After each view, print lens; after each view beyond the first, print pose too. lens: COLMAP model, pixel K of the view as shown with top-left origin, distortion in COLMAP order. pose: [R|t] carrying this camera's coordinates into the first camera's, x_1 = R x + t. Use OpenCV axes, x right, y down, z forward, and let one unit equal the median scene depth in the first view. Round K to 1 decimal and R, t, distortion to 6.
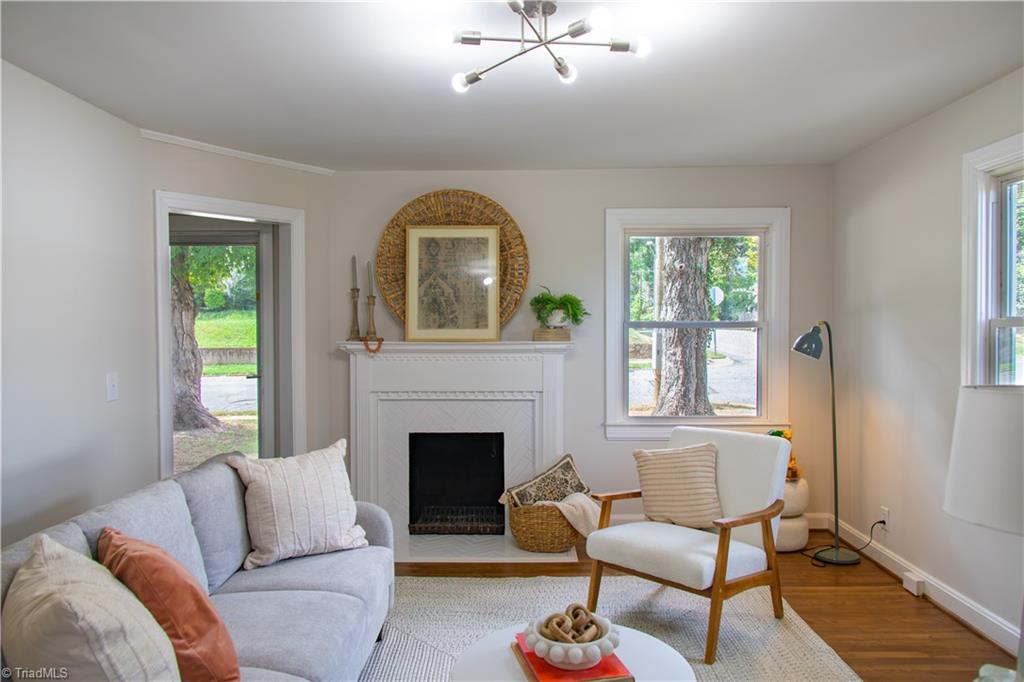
lens RADIAL K [[720.9, 0, 515.7], [0, 720.9, 343.9], [0, 0, 1]] dist [-0.005277, -0.000620]
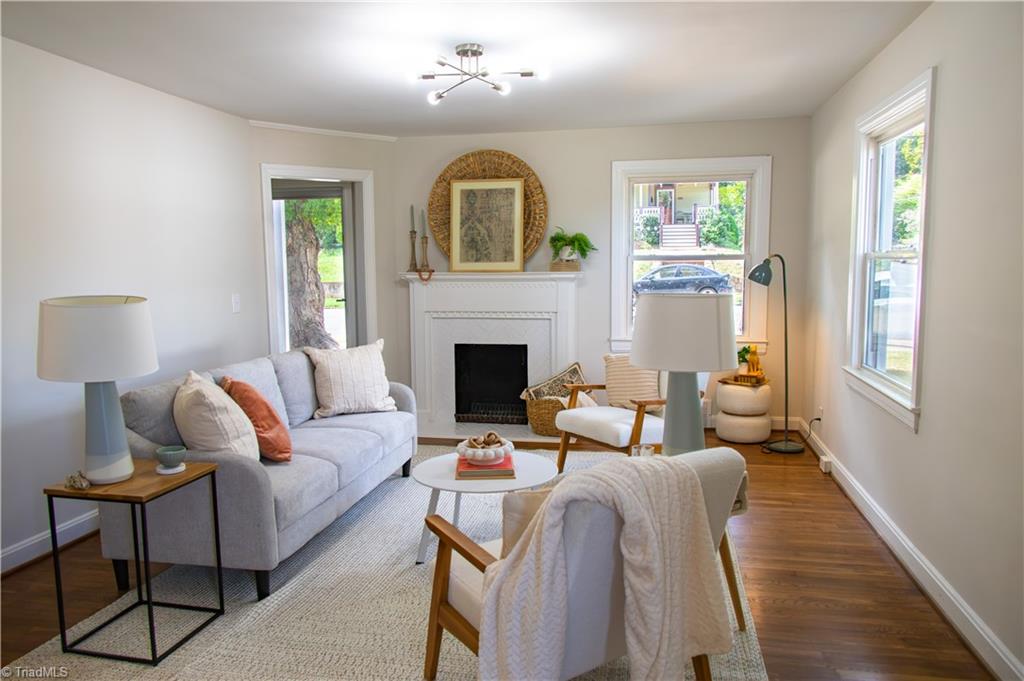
lens RADIAL K [[743.7, 0, 510.8], [0, 743.7, 344.7], [0, 0, 1]] dist [-0.002283, -0.000865]
pose [[0.982627, 0.015072, -0.184976, 0.197677], [0.001391, 0.996071, 0.088552, 0.007690], [0.185584, -0.087271, 0.978745, -0.281578]]
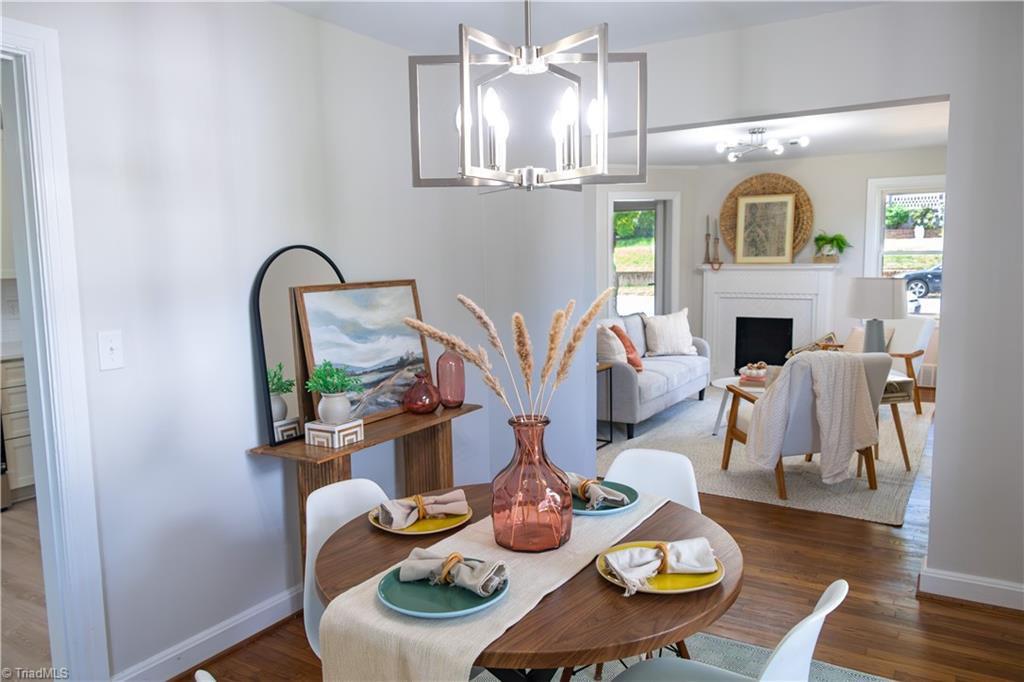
lens RADIAL K [[743.7, 0, 510.8], [0, 743.7, 345.2], [0, 0, 1]] dist [-0.002283, -0.000865]
pose [[0.855147, 0.053260, -0.515643, 0.321096], [-0.000298, 0.994758, 0.102254, 0.007849], [0.518386, -0.087289, 0.850680, -0.830610]]
